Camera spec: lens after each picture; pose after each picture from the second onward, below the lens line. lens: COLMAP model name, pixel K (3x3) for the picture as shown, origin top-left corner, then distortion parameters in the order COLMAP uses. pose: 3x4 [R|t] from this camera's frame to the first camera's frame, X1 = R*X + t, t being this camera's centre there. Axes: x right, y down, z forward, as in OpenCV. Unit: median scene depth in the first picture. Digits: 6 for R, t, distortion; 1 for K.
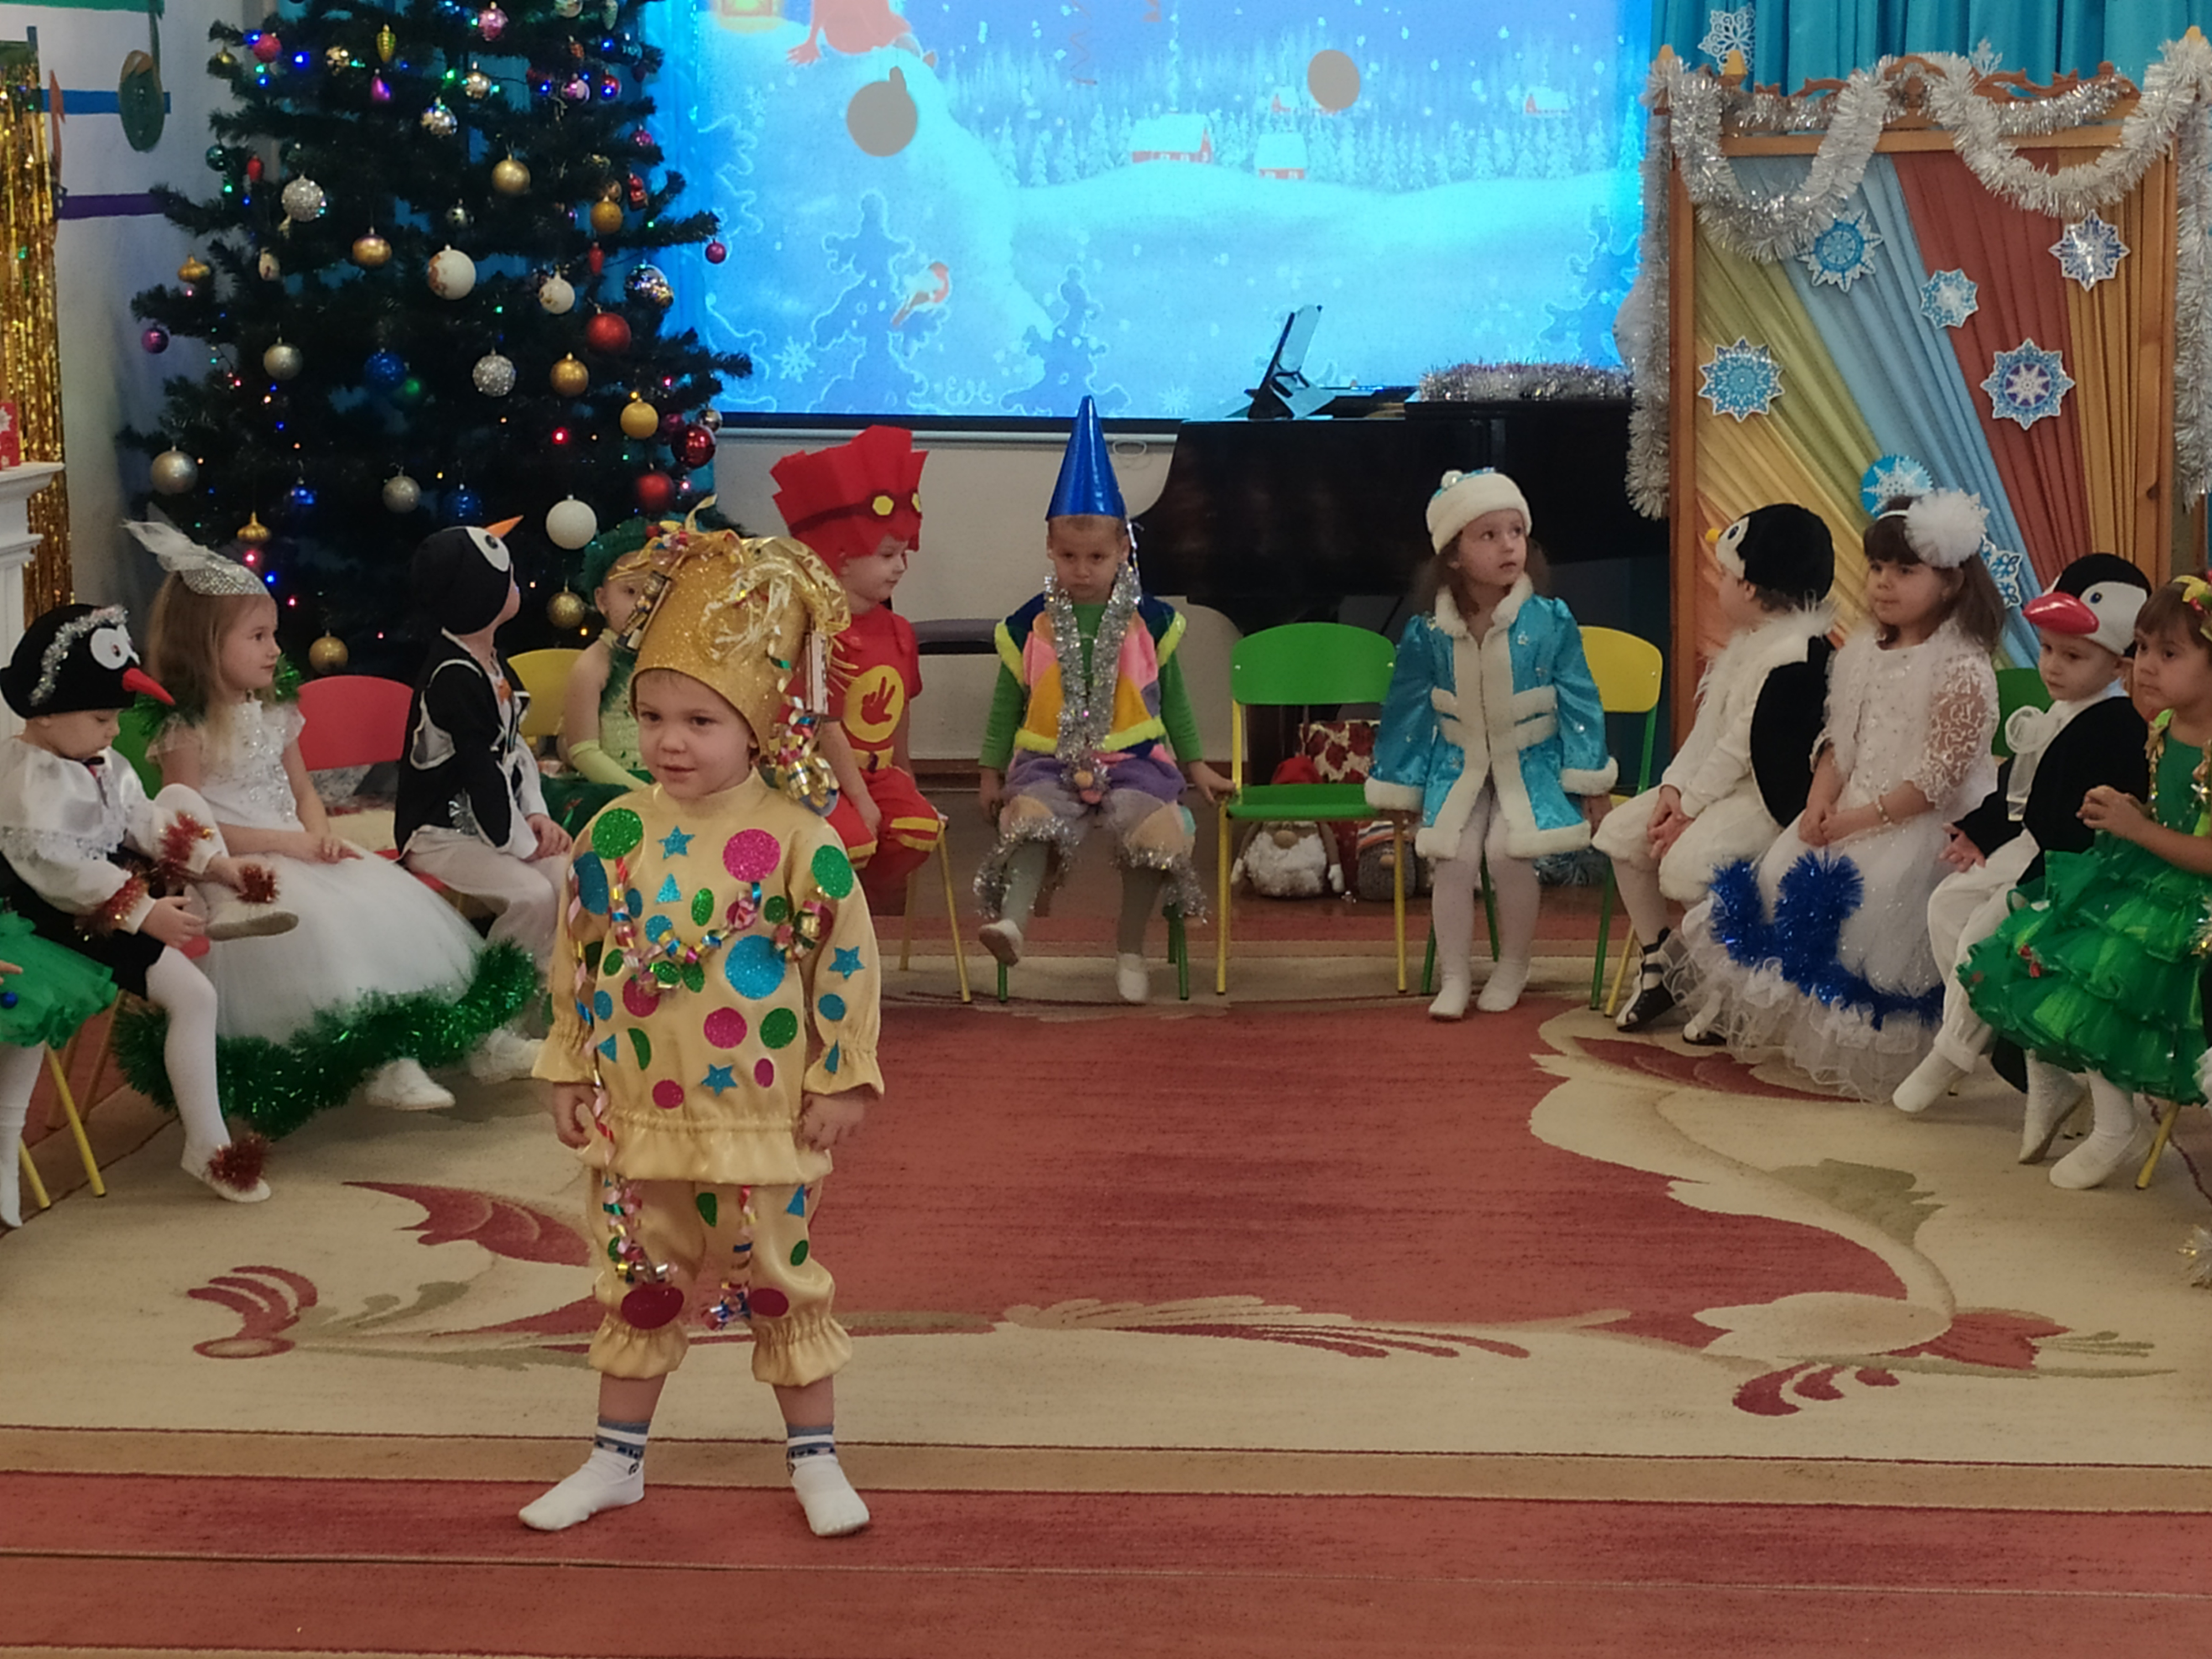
lens RADIAL K [[4140.0, 0, 1107.6], [0, 4140.0, 826.5], [0, 0, 1]] dist [0.017208, 0.140173]
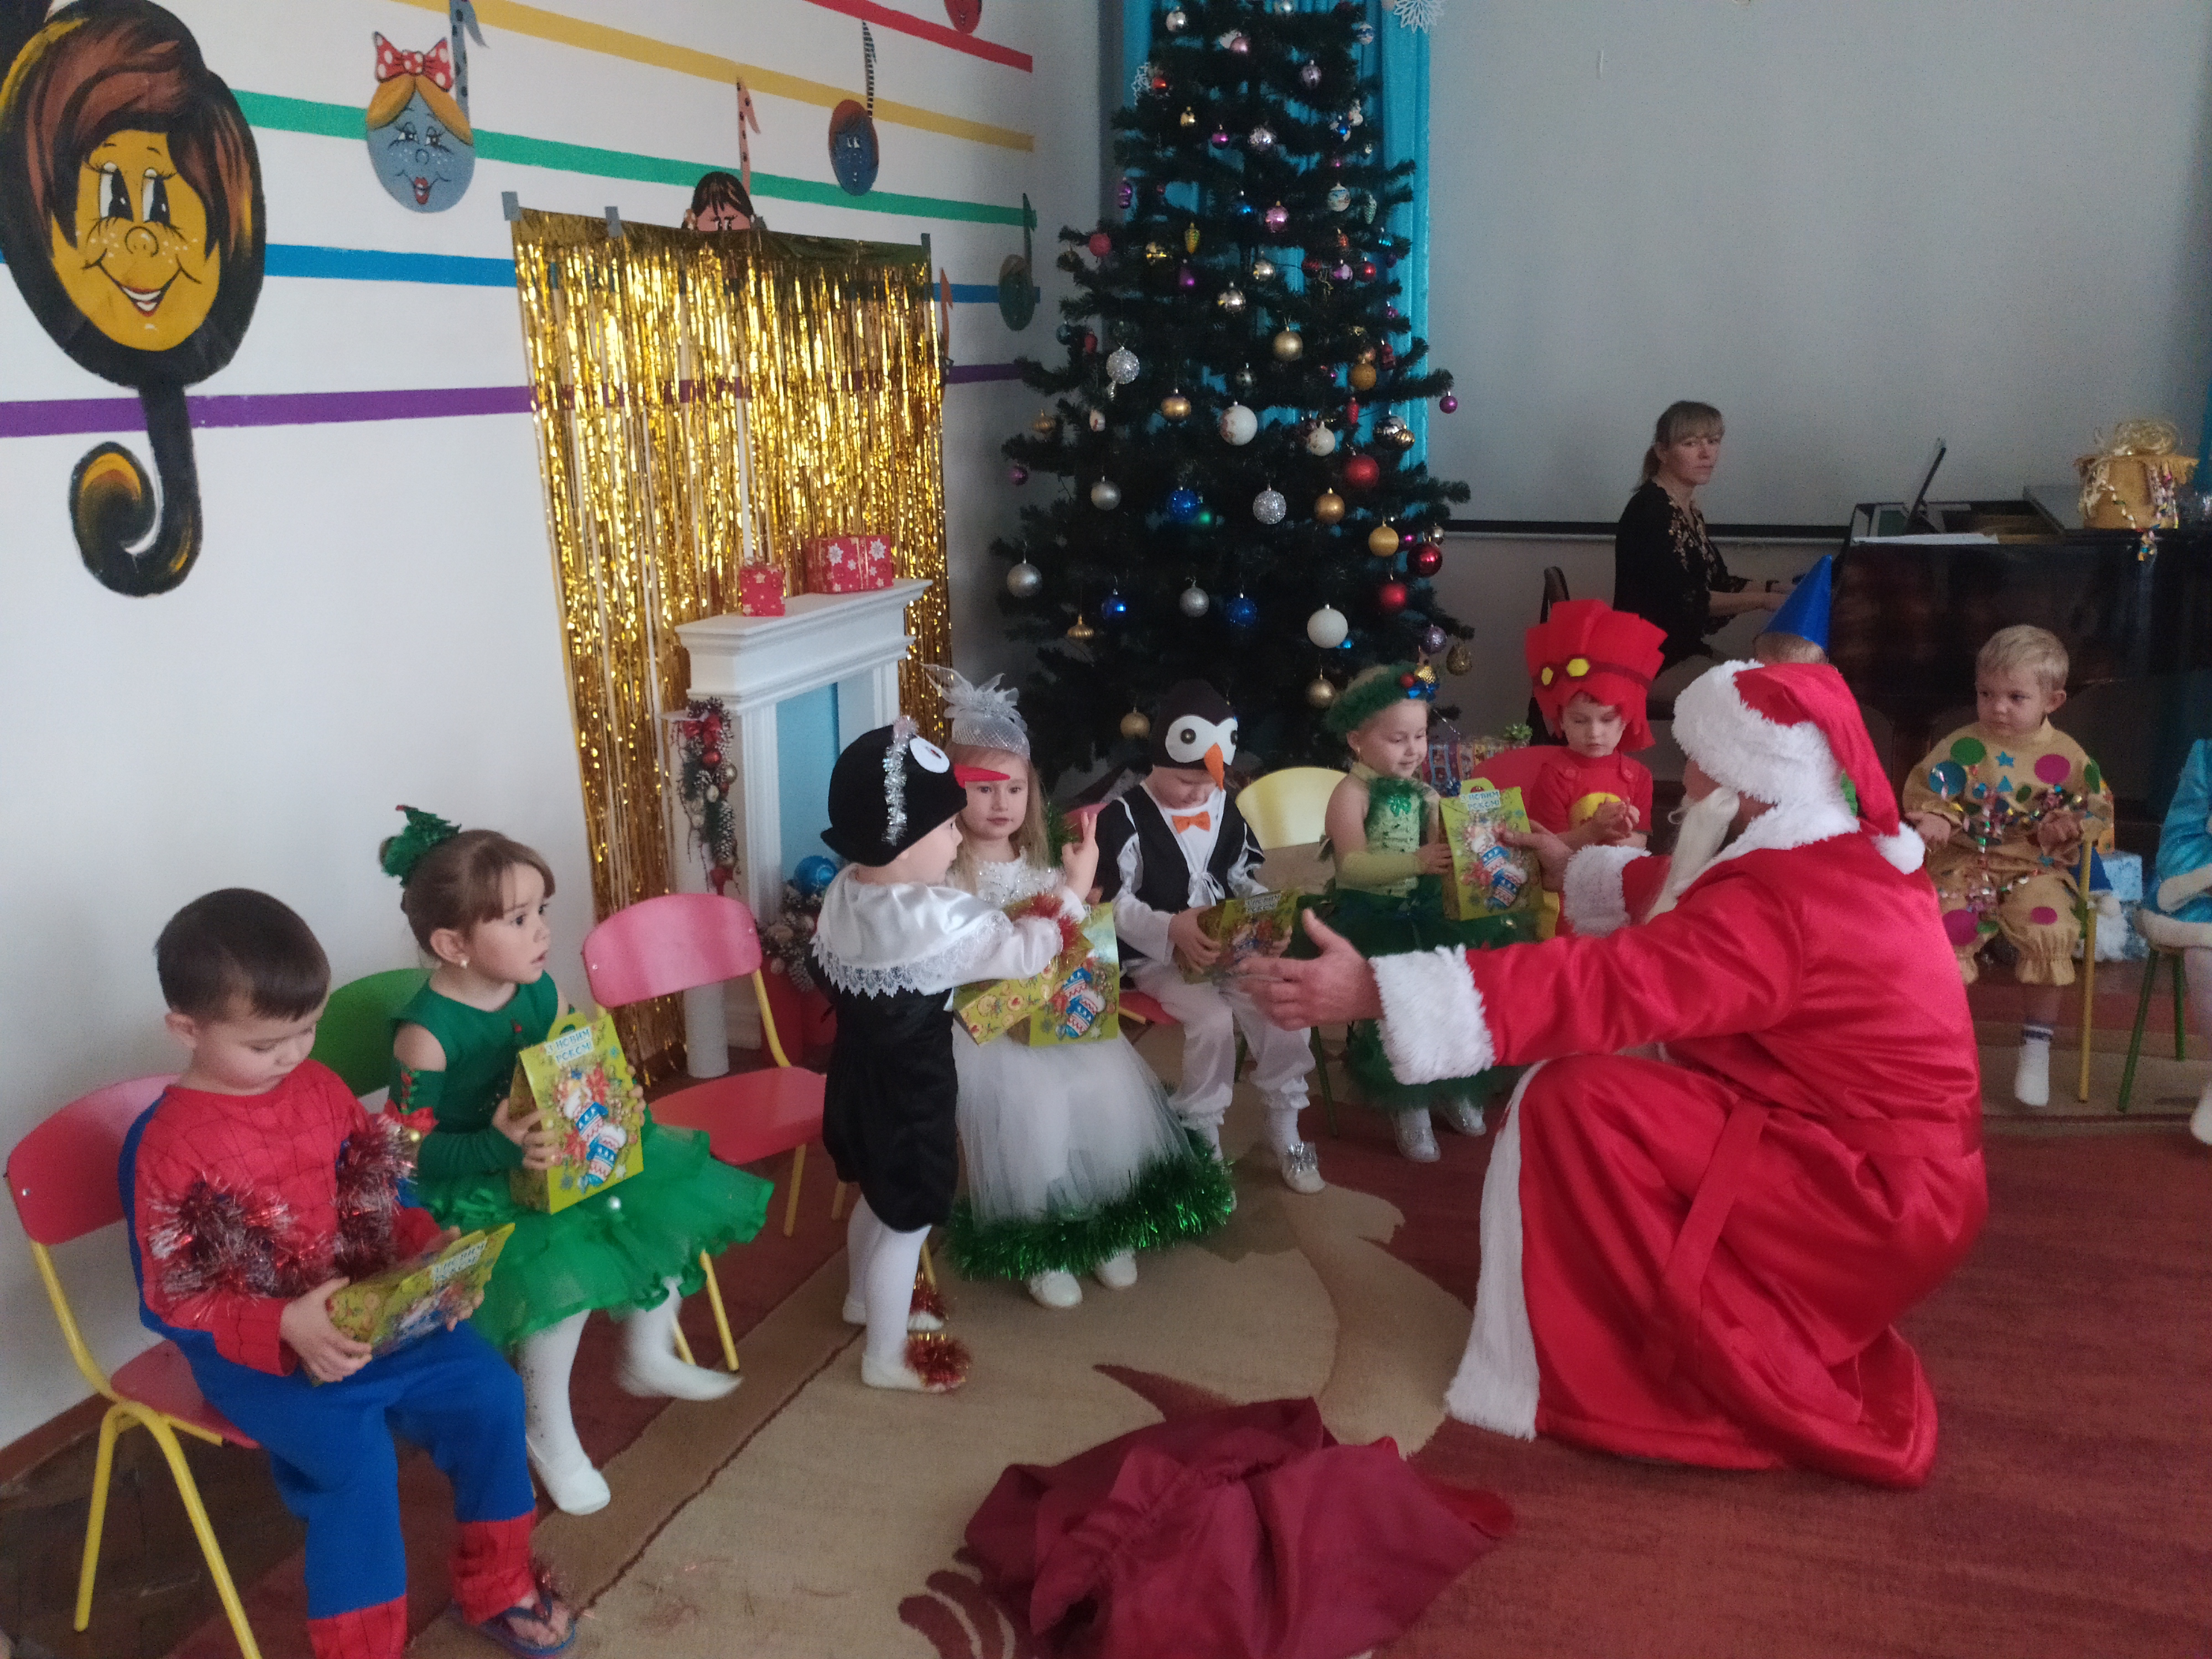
lens RADIAL K [[2017.7, 0, 1106.0], [0, 2017.7, 829.5], [0, 0, 1]] dist [0.080999, -0.092463]
pose [[0.974310, 0.038055, -0.221973, -0.059690], [-0.020888, 0.996641, 0.079181, -0.062406], [0.224241, -0.072511, 0.971832, 0.408682]]
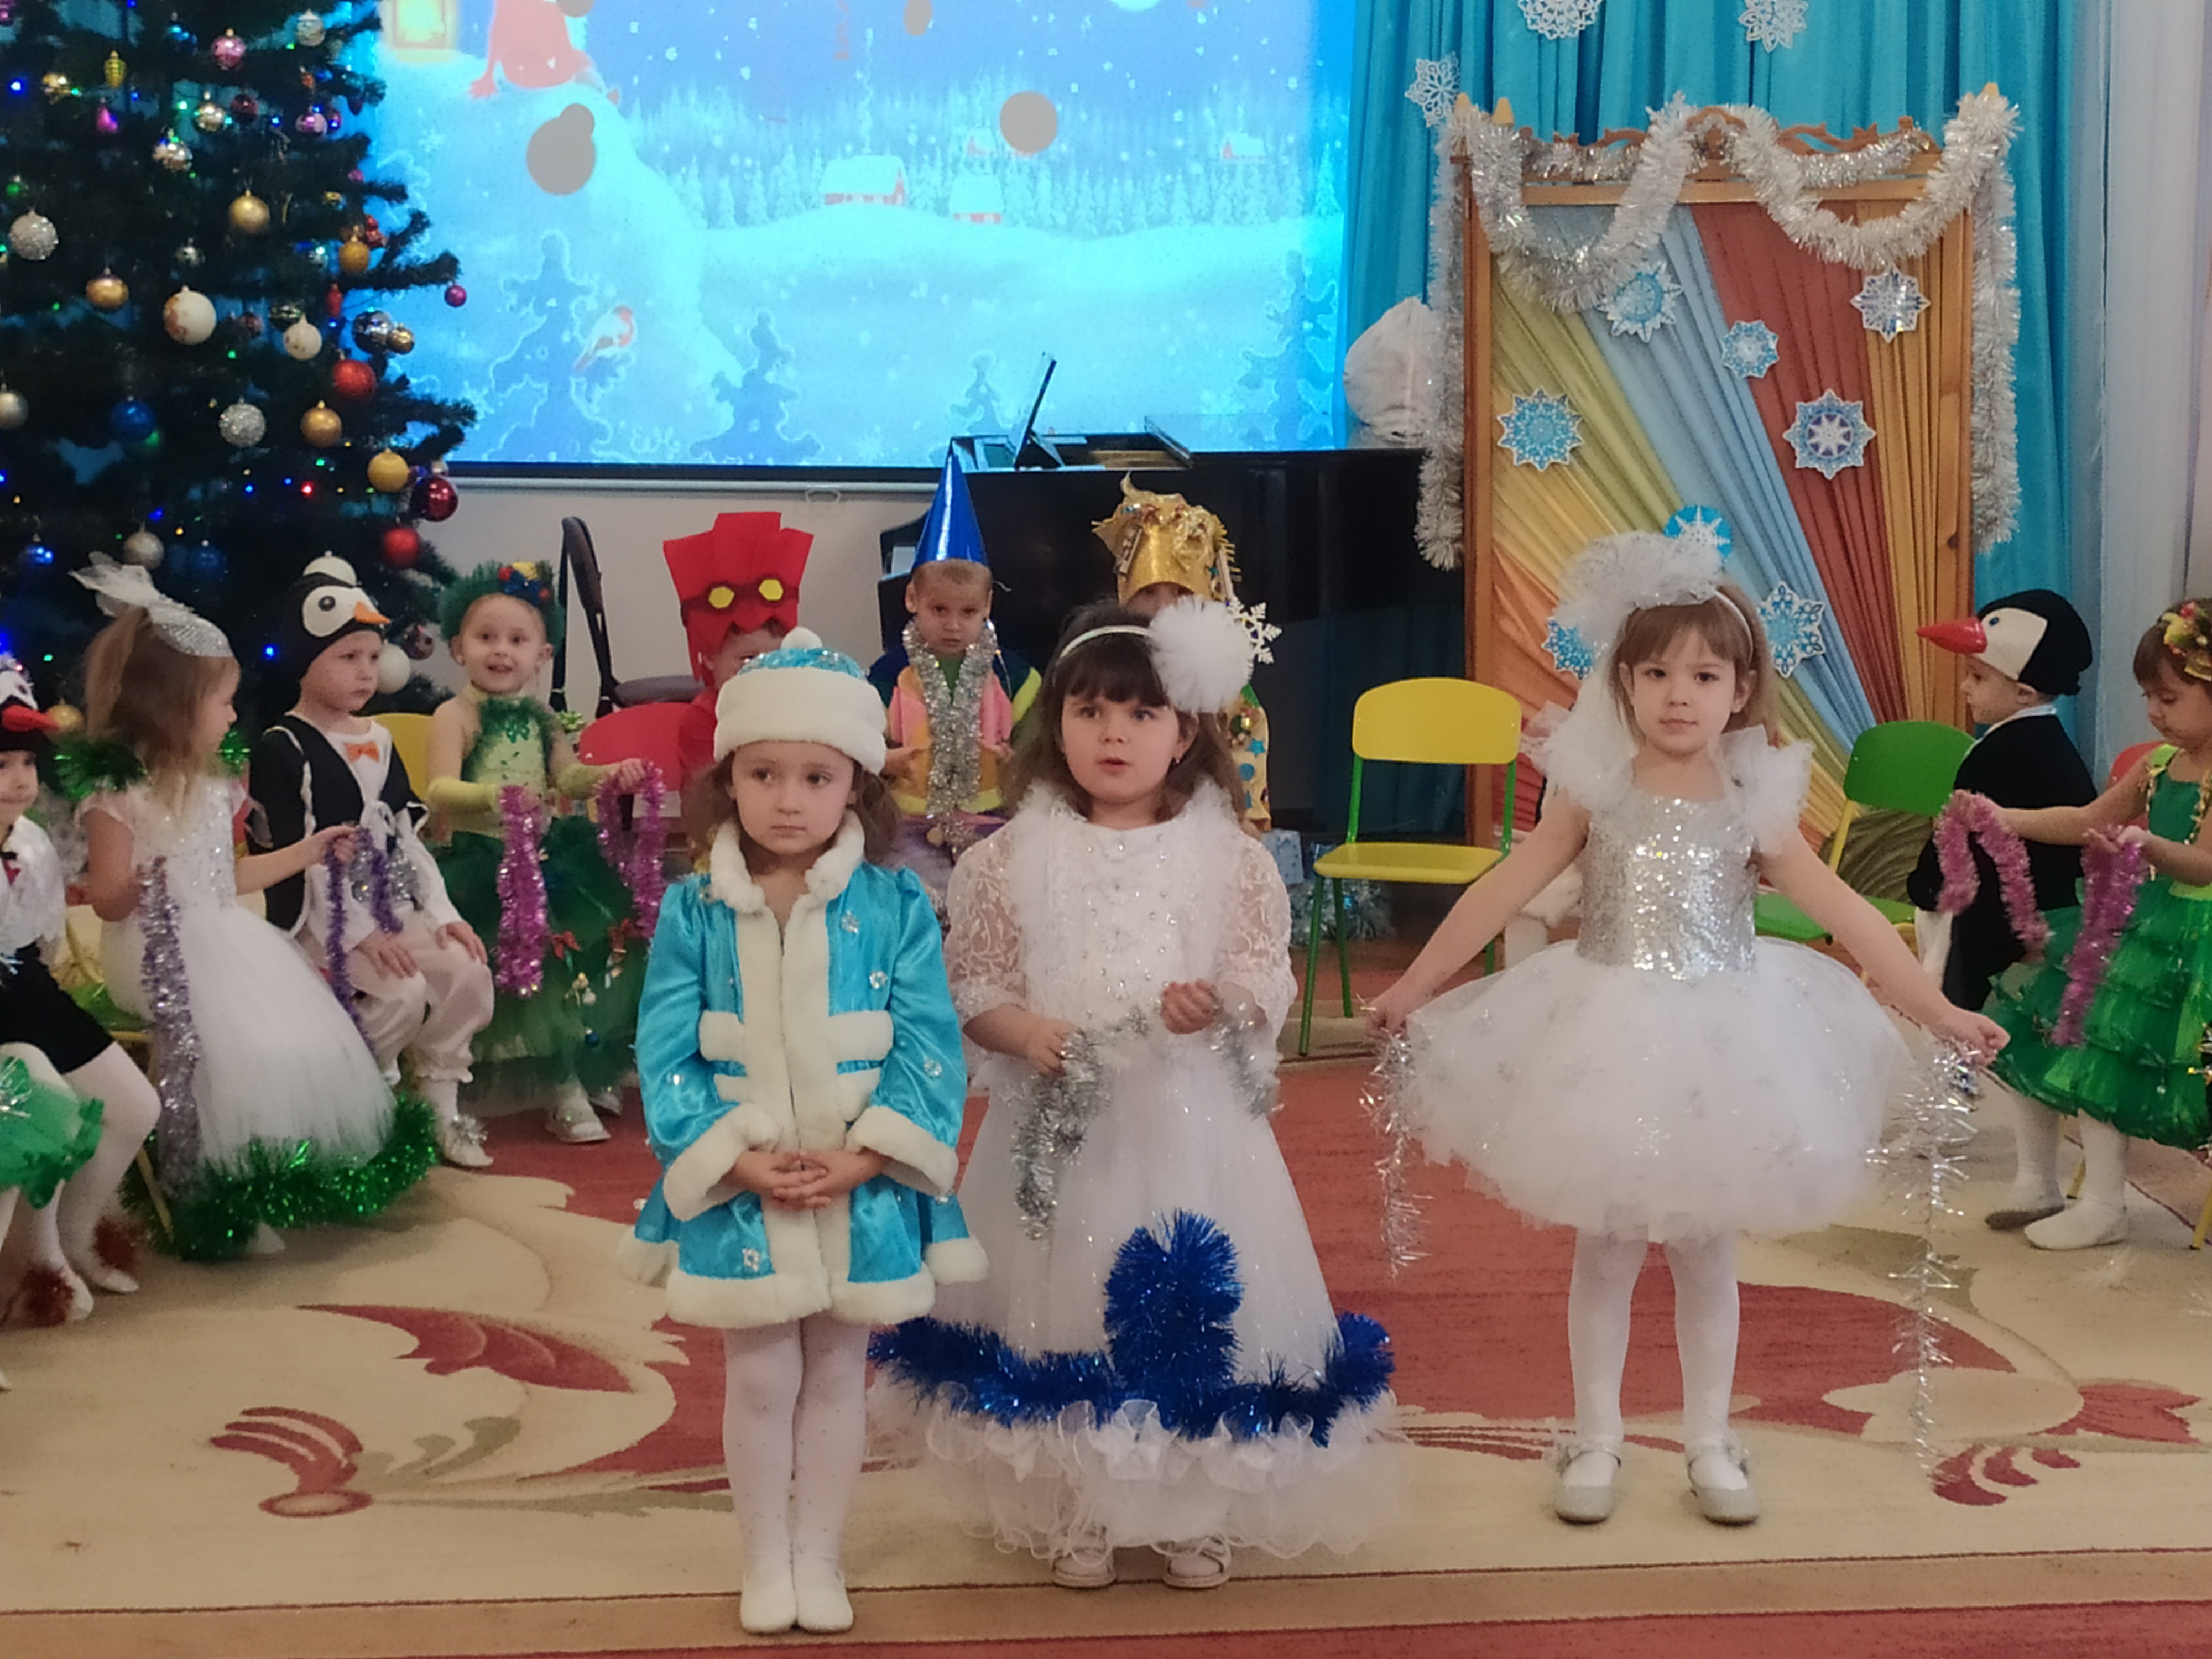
lens RADIAL K [[4046.2, 0, 1106.0], [0, 4046.2, 829.5], [0, 0, 1]] dist [0.038444, 0.031778]
pose [[0.983851, -0.018426, 0.178041, -0.126855], [0.019311, 0.999808, -0.003237, -0.010556], [-0.177947, 0.006623, 0.984018, 0.060232]]
